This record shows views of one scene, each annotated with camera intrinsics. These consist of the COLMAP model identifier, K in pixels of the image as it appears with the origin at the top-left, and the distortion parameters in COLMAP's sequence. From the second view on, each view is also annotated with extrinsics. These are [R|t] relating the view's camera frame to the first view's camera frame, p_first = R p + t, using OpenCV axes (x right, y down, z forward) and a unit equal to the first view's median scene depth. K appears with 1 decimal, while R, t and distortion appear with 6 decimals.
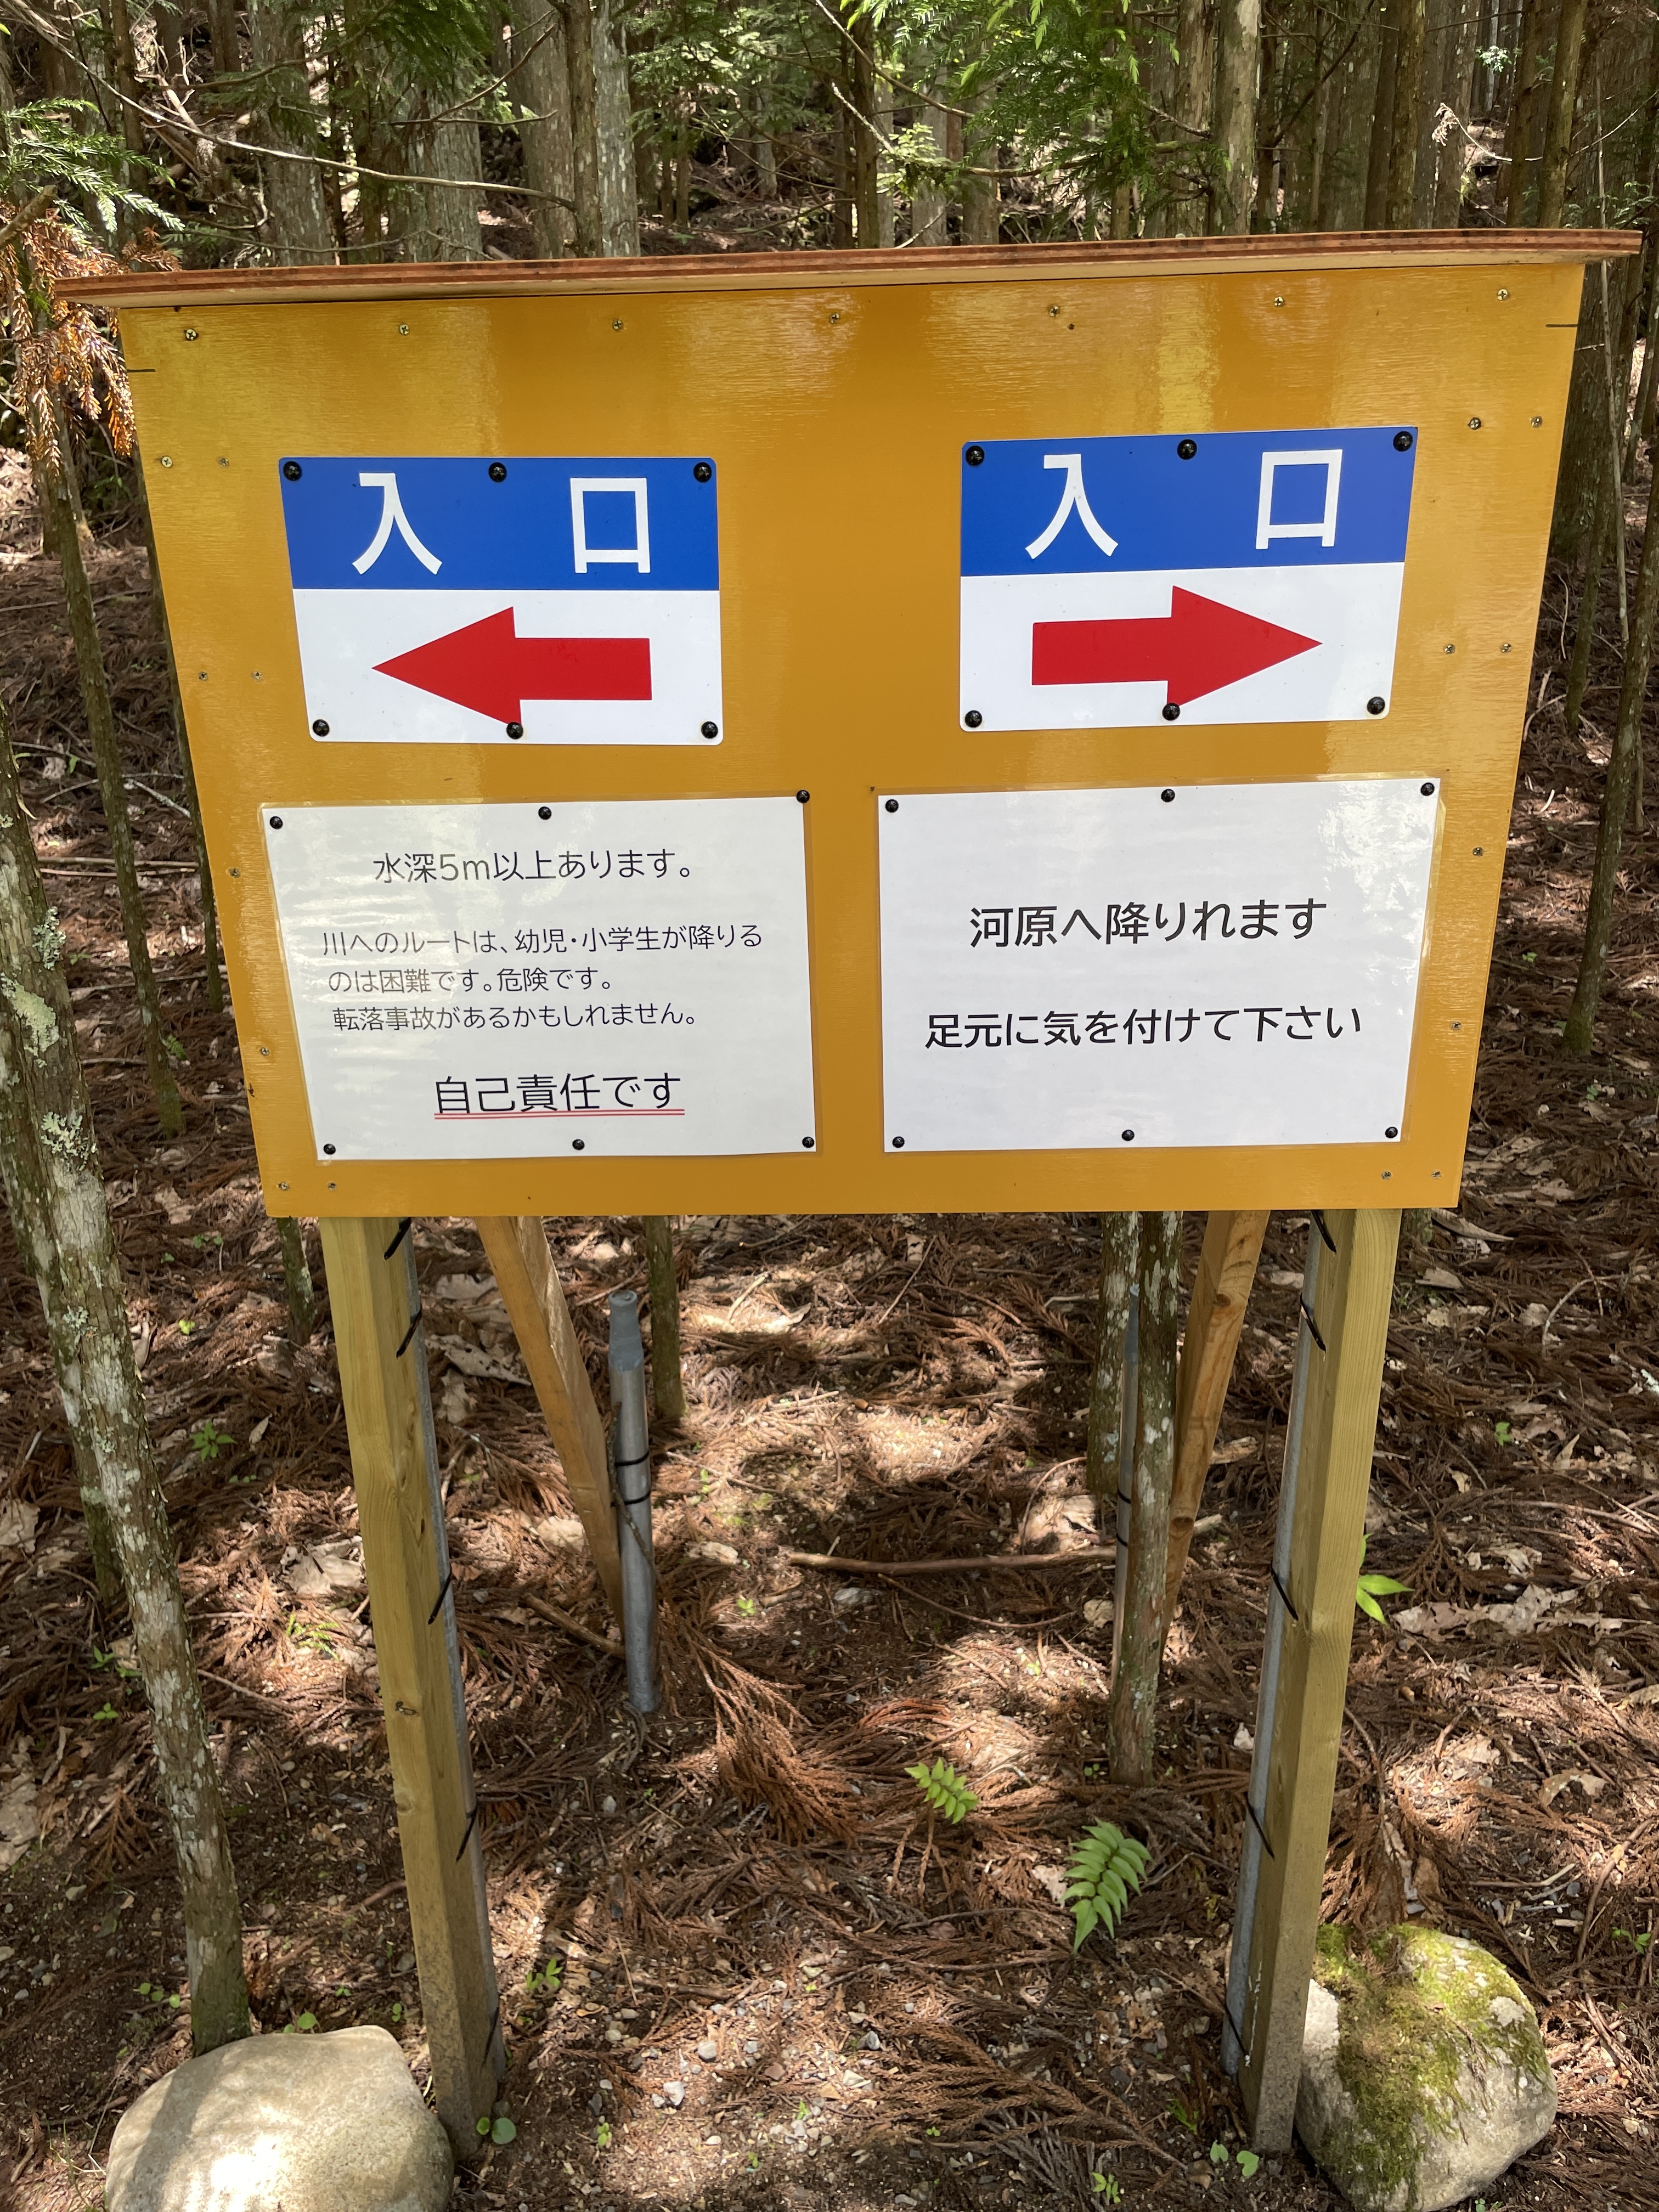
lens RADIAL K [[1689.5, 0, 811.1], [0, 1689.5, 1117.7], [0, 0, 1]] dist [0.078086, -0.092251]
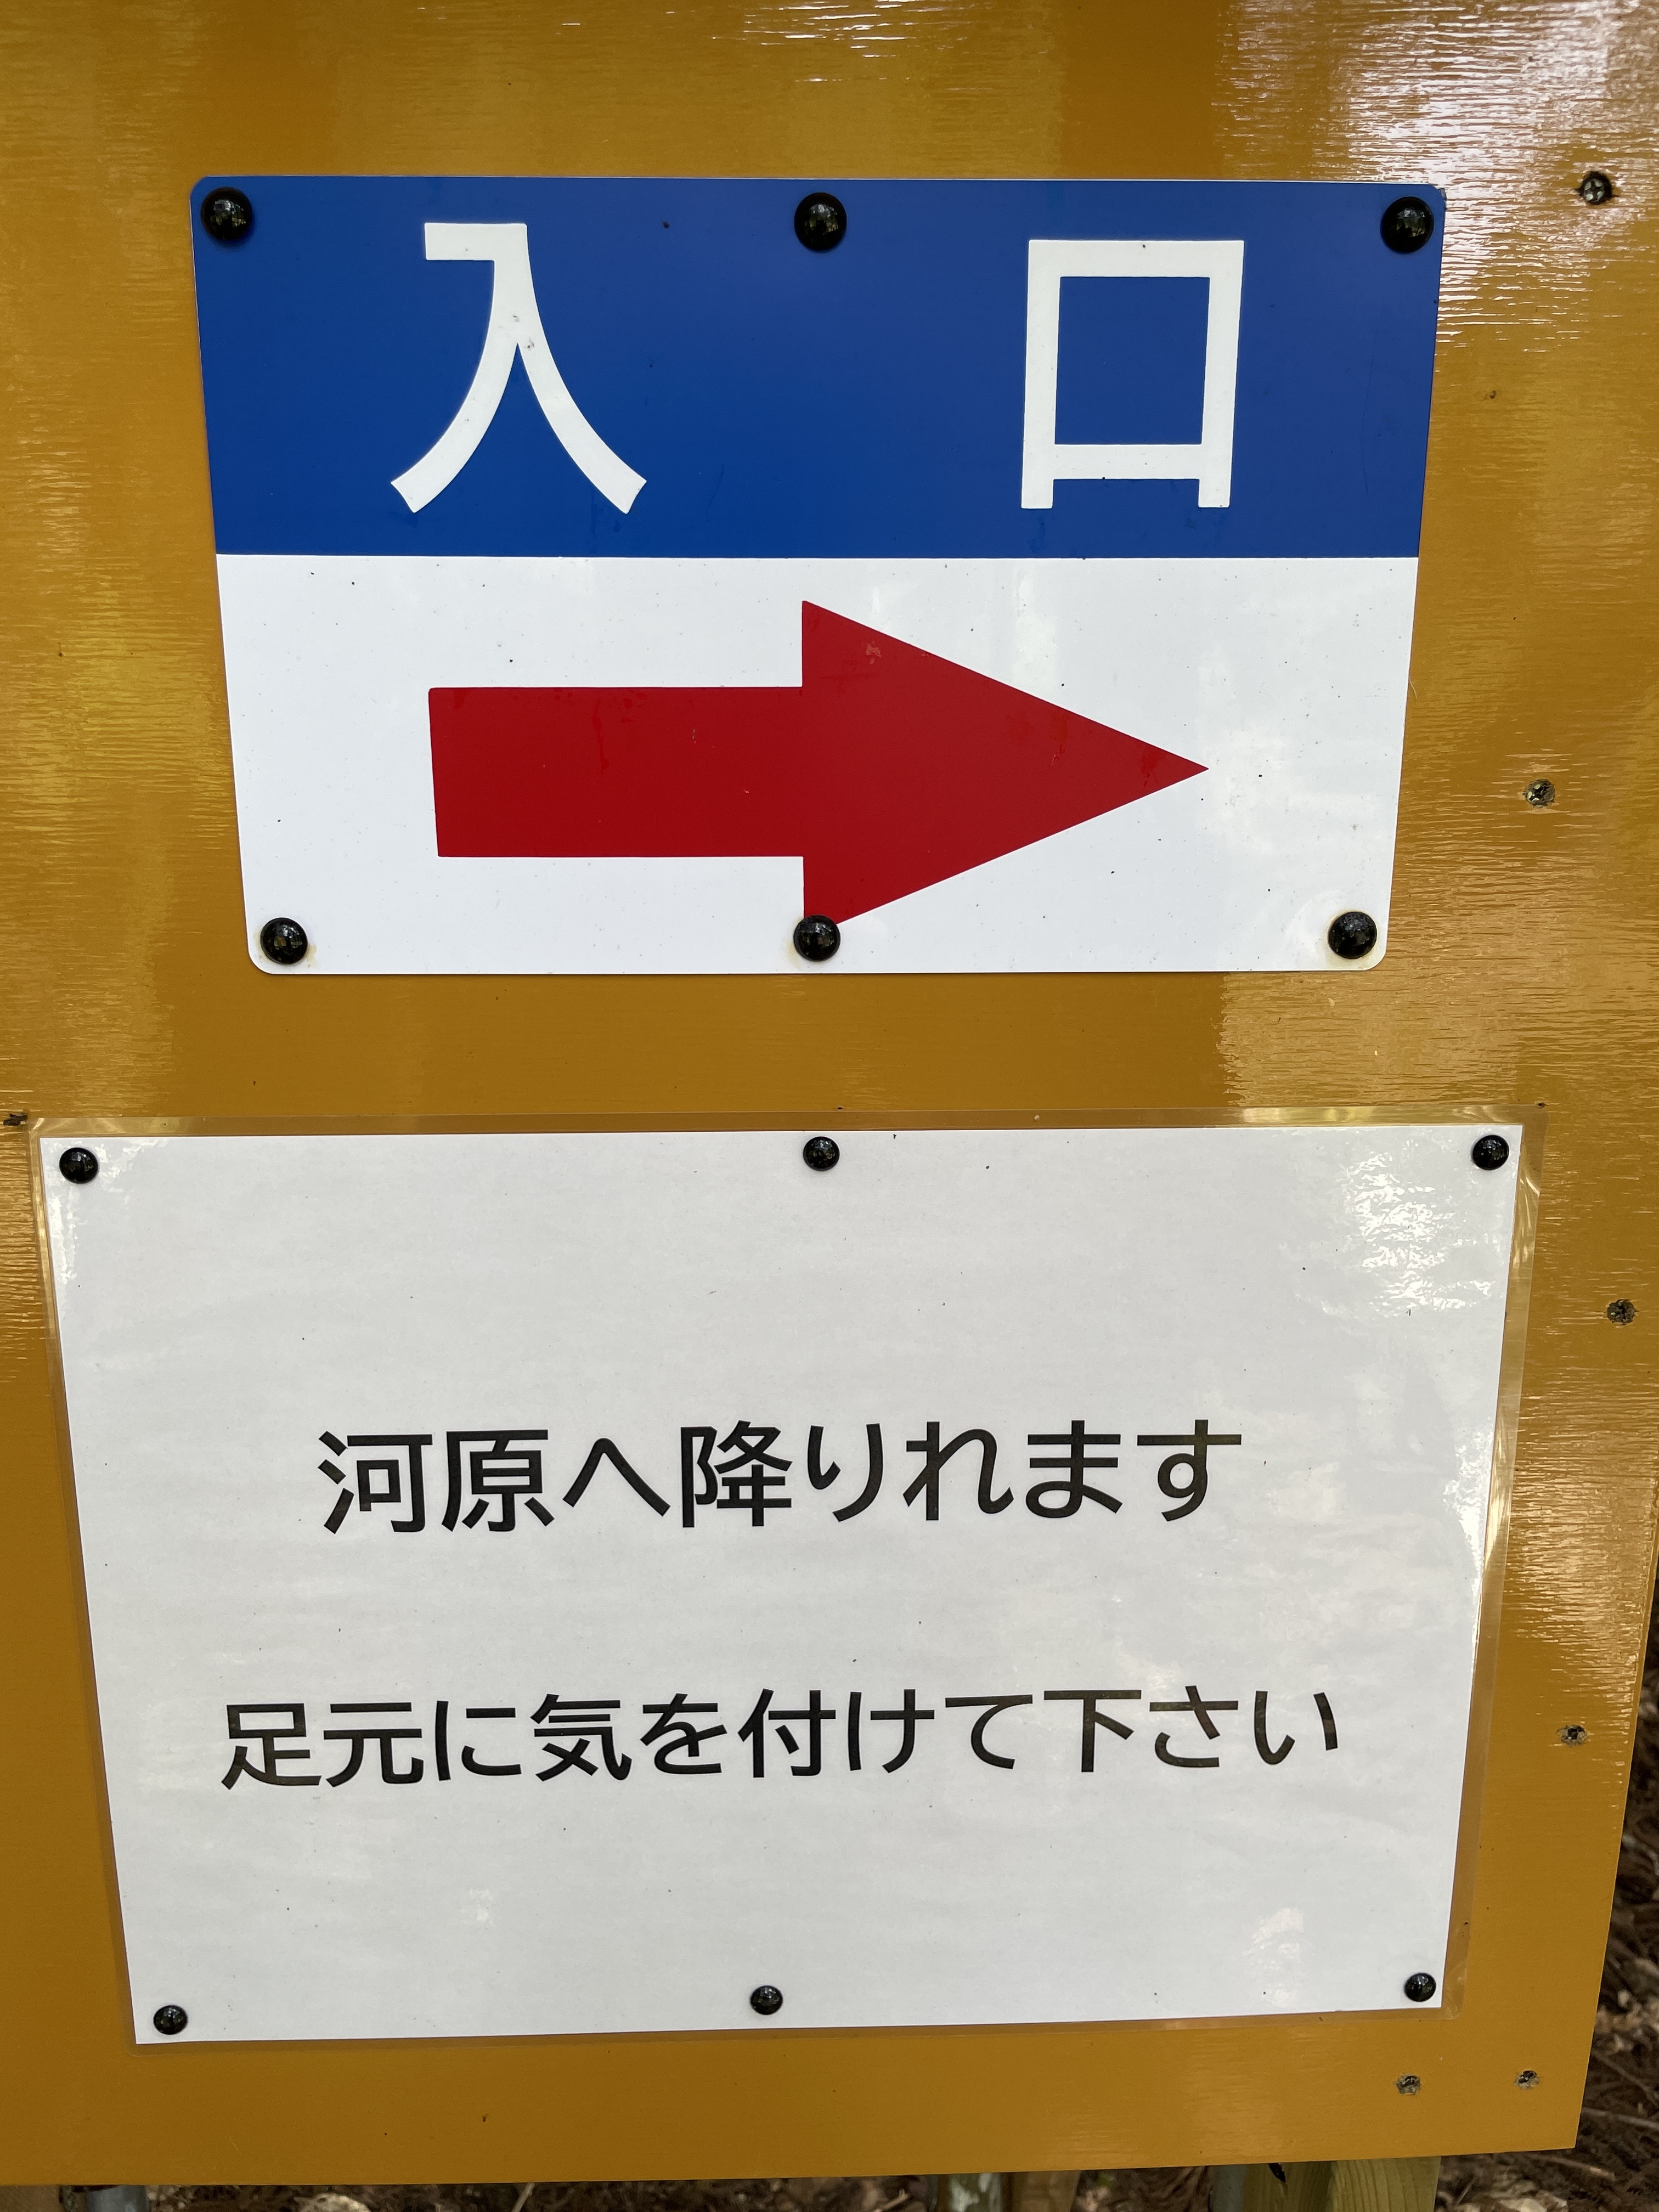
lens RADIAL K [[1689.5, 0, 836.1], [0, 1689.5, 1093.0], [0, 0, 1]] dist [0.078086, -0.092251]
pose [[0.997444, 0.017201, 0.069356, 0.181296], [-0.005745, 0.986758, -0.162099, -0.137777], [-0.071226, 0.161286, 0.984334, 0.608632]]
